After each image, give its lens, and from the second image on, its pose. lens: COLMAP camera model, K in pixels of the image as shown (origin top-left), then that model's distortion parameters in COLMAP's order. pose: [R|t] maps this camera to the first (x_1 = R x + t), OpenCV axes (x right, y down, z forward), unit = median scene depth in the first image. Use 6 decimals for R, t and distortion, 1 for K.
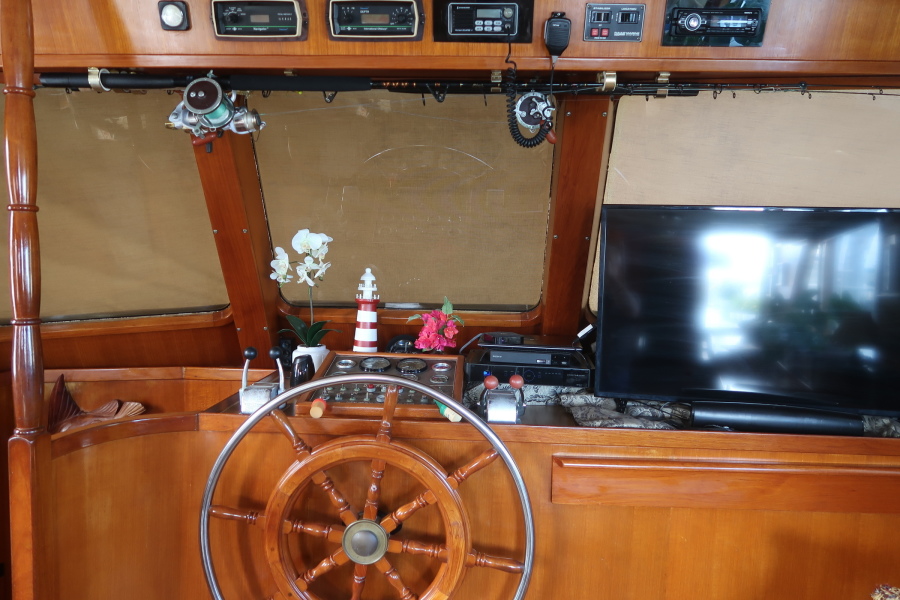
lens RADIAL K [[620.9, 0, 454.1], [0, 620.9, 295.7], [0, 0, 1]] dist [-0.023430, 0.006499]
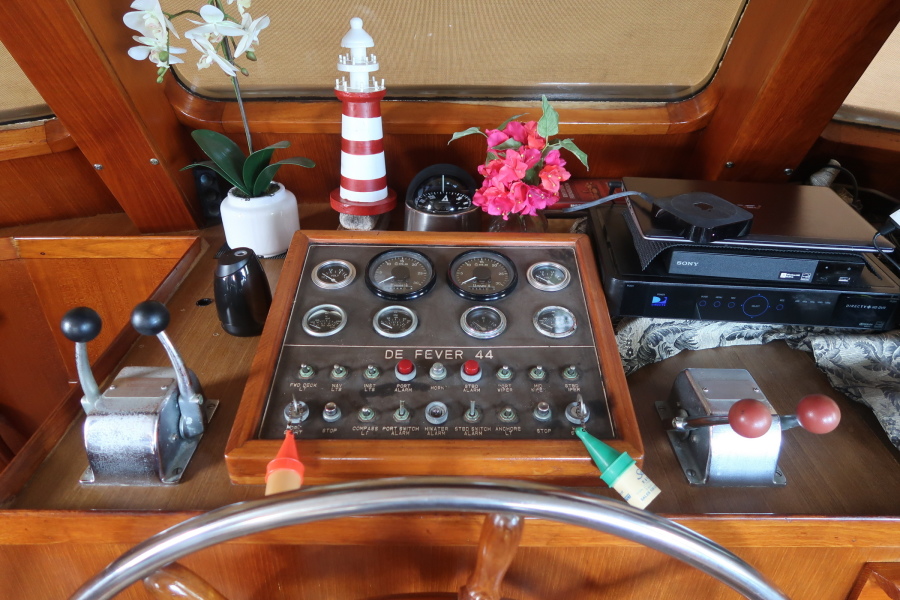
lens RADIAL K [[620.9, 0, 454.1], [0, 620.9, 295.7], [0, 0, 1]] dist [-0.023430, 0.006499]
pose [[0.998937, -0.035443, 0.029480, -0.092874], [0.018268, 0.891447, 0.452757, -0.069984], [-0.042327, -0.451737, 0.891147, 0.537926]]
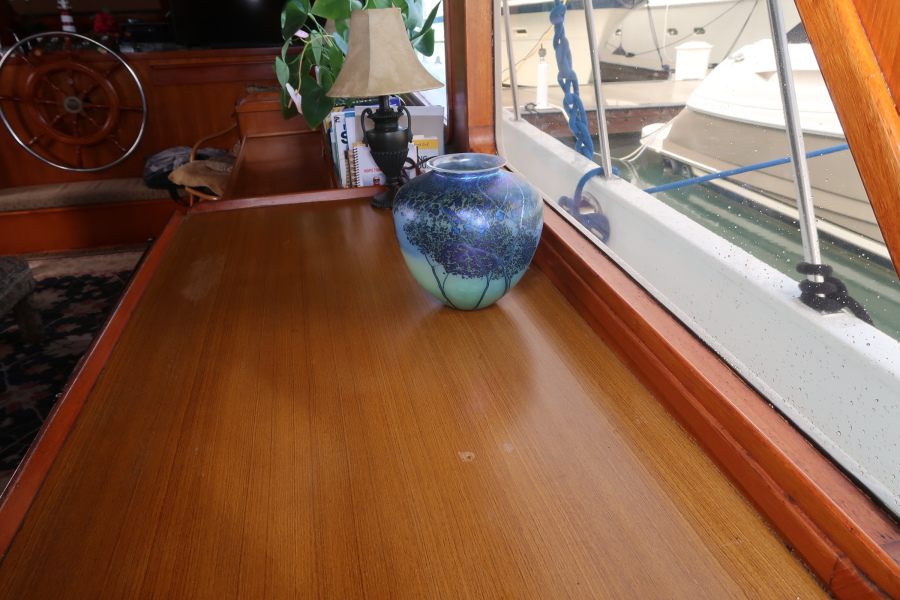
lens RADIAL K [[620.9, 0, 454.1], [0, 620.9, 295.7], [0, 0, 1]] dist [-0.023430, 0.006499]
pose [[0.961575, -0.149345, 0.230367, 0.463588], [0.056892, 0.929279, 0.364971, 0.214210], [-0.268582, -0.337841, 0.902068, -1.369107]]
